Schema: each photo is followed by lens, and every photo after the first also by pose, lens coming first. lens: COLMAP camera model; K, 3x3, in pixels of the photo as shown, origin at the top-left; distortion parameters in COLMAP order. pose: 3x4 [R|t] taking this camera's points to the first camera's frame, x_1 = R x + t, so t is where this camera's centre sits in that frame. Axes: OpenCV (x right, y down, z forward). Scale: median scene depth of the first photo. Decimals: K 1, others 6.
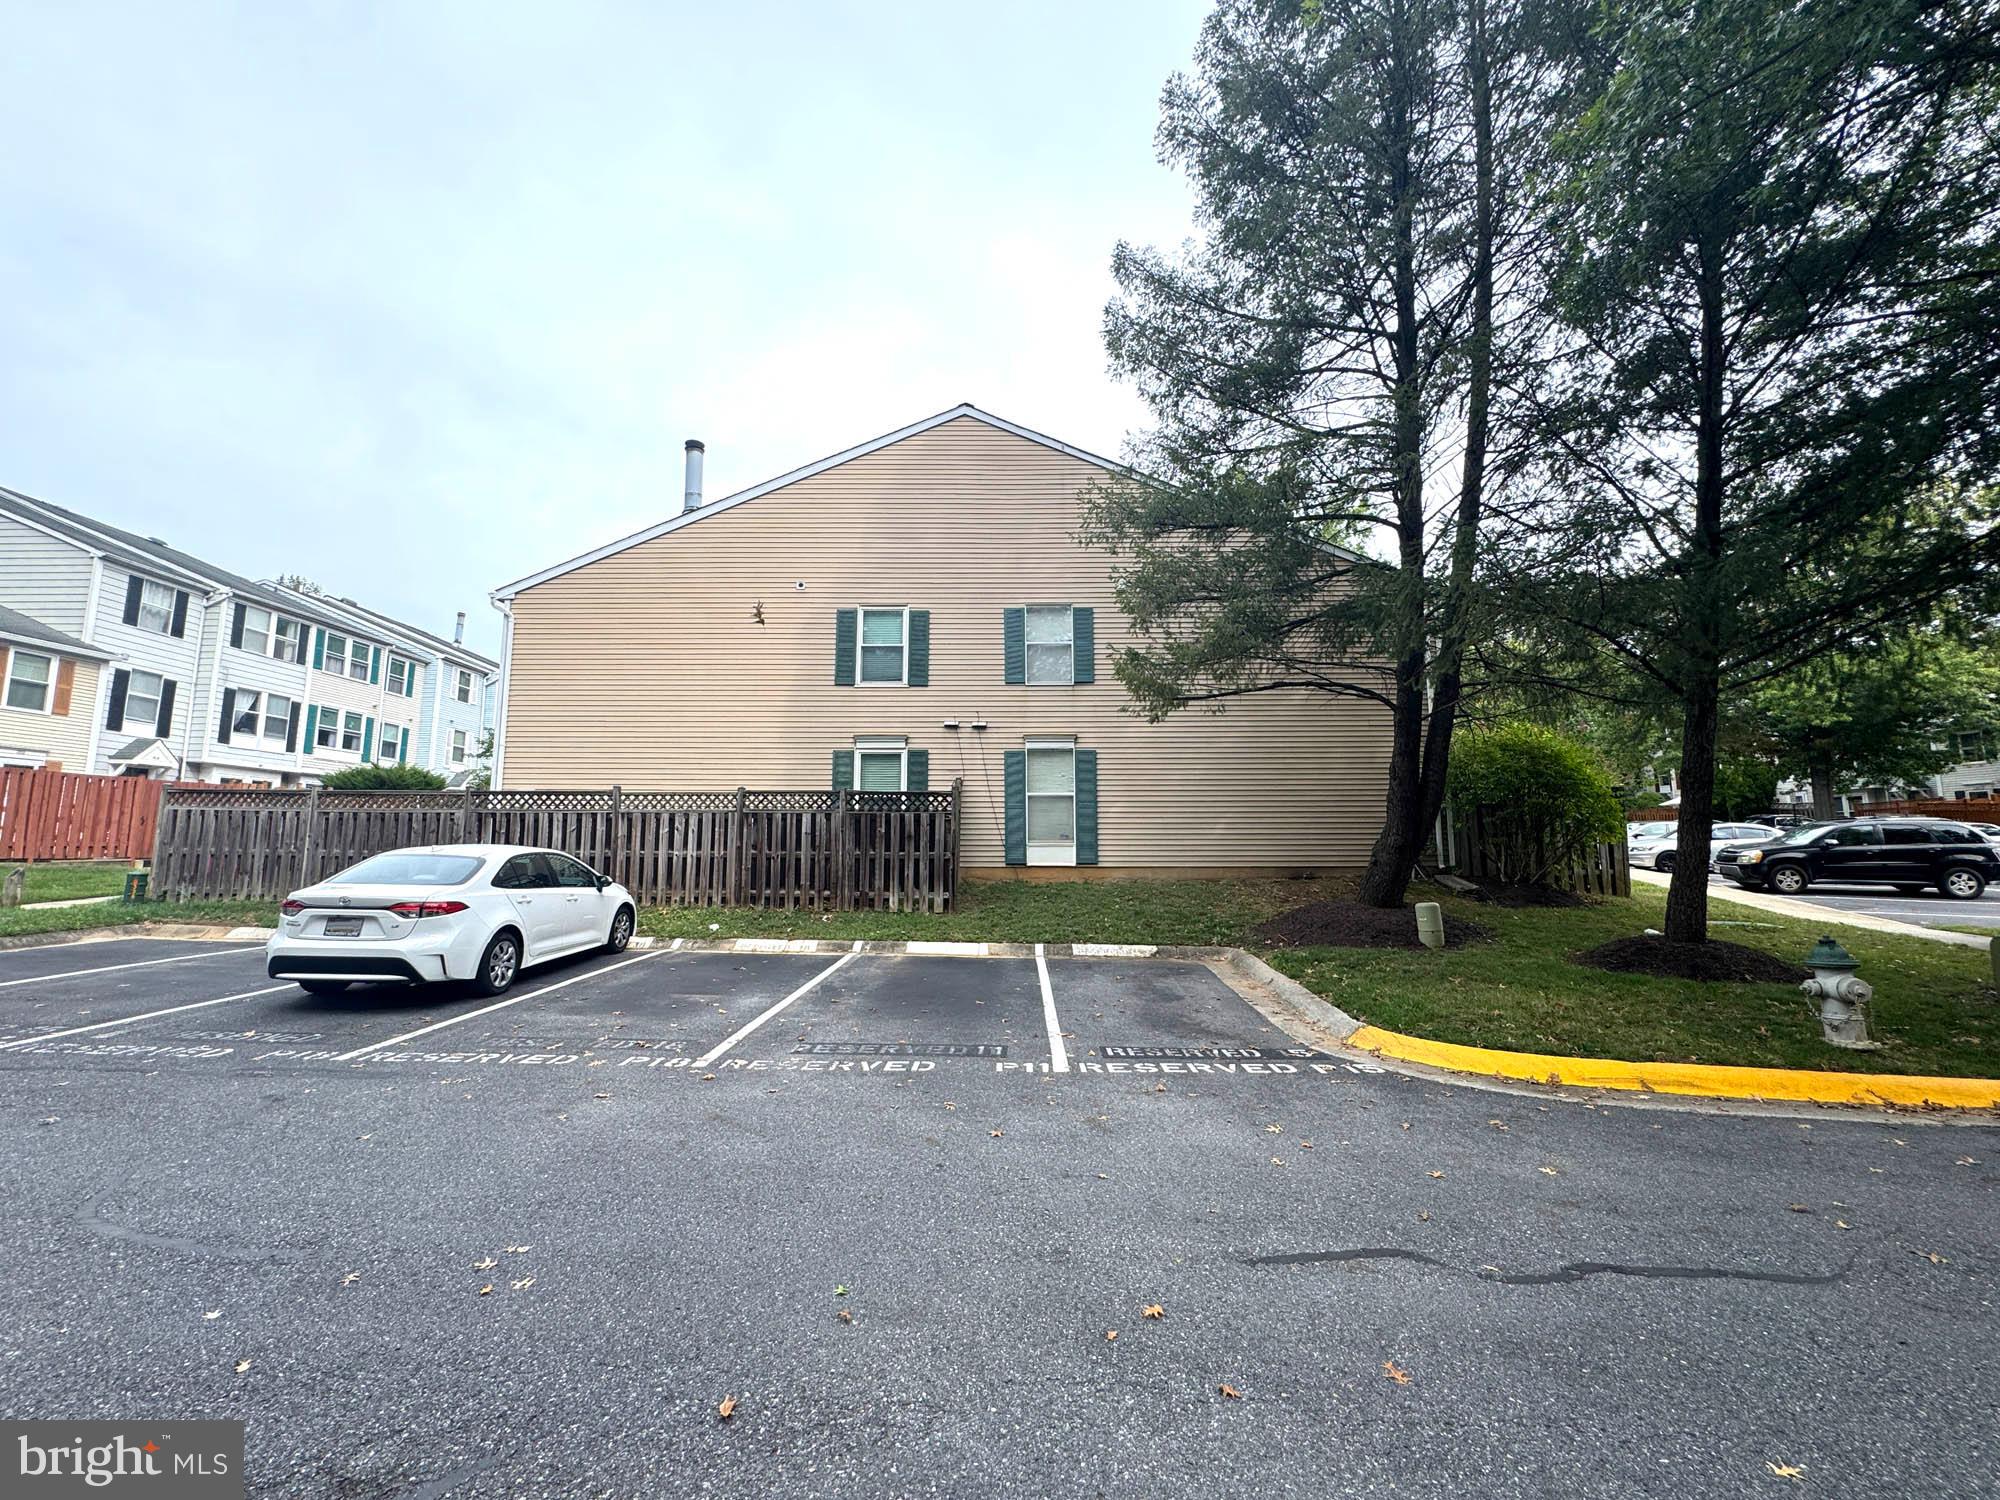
lens RADIAL K [[877.9, 0, 1005.2], [0, 877.9, 713.1], [0, 0, 1]] dist [-0.025785, 0.000711]
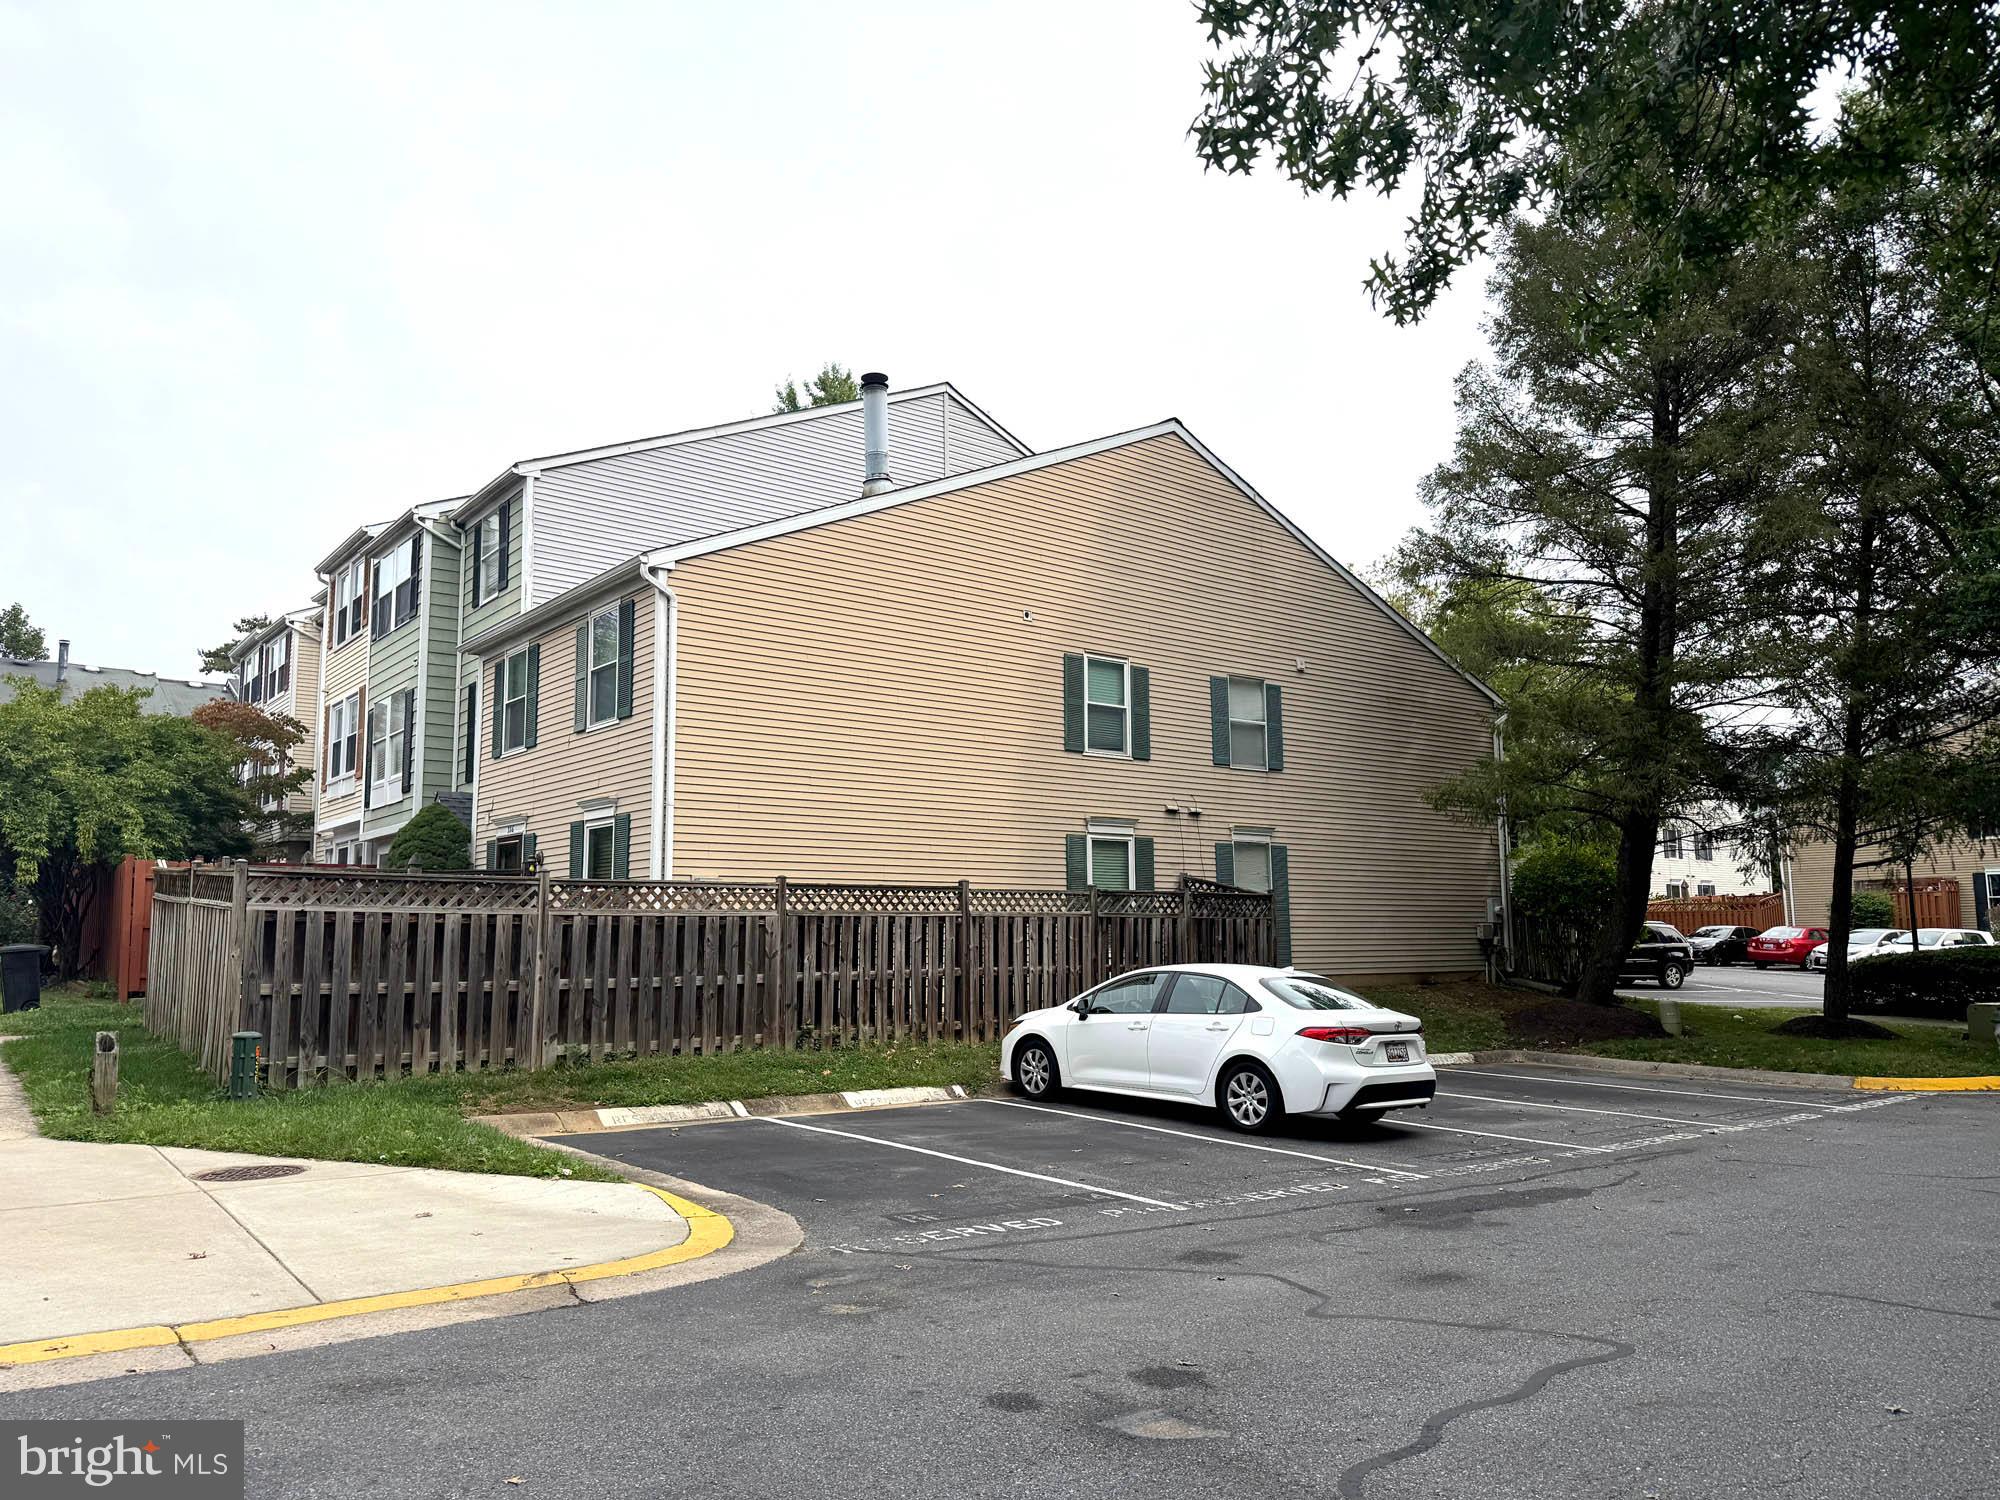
lens RADIAL K [[1369.0, 0, 1001.1], [0, 1369.0, 750.0], [0, 0, 1]] dist [-0.010904, -0.016902]
pose [[0.787340, 0.076329, 0.611776, -1.083202], [-0.077394, 0.996693, -0.024750, 0.001989], [-0.611642, -0.027861, 0.790644, 0.079110]]
